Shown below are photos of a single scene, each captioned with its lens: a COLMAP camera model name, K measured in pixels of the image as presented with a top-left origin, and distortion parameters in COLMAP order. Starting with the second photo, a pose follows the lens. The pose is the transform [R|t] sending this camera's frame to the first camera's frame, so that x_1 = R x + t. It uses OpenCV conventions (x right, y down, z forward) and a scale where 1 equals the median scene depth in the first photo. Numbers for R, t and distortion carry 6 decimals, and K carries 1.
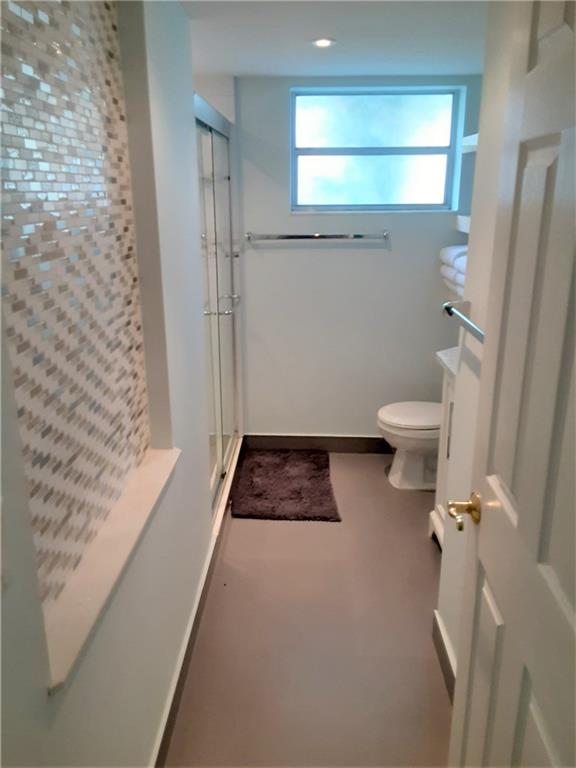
lens RADIAL K [[624.3, 0, 285.0], [0, 624.3, 383.0], [0, 0, 1]] dist [0.129118, -0.196576]
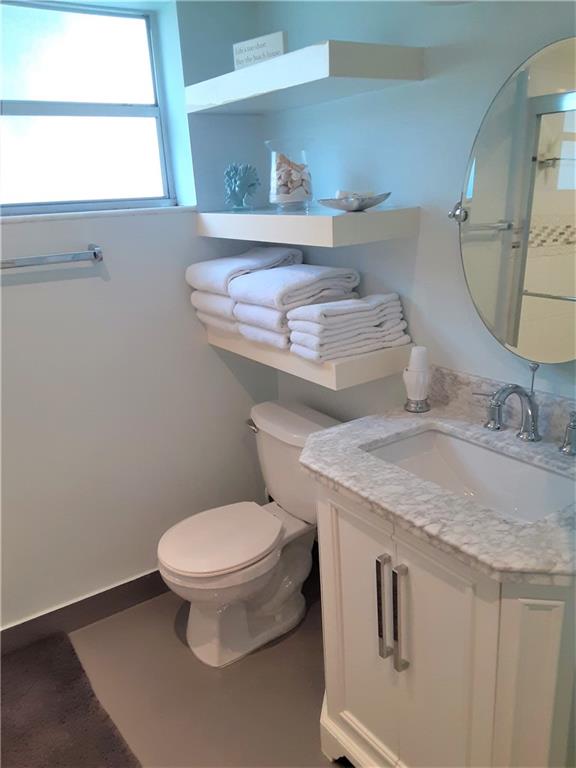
lens RADIAL K [[624.3, 0, 285.0], [0, 624.3, 383.0], [0, 0, 1]] dist [0.129118, -0.196576]
pose [[0.807896, -0.218040, 0.547506, -0.041904], [0.220761, 0.973363, 0.061881, -0.118231], [-0.546414, 0.070874, 0.834511, 0.433933]]
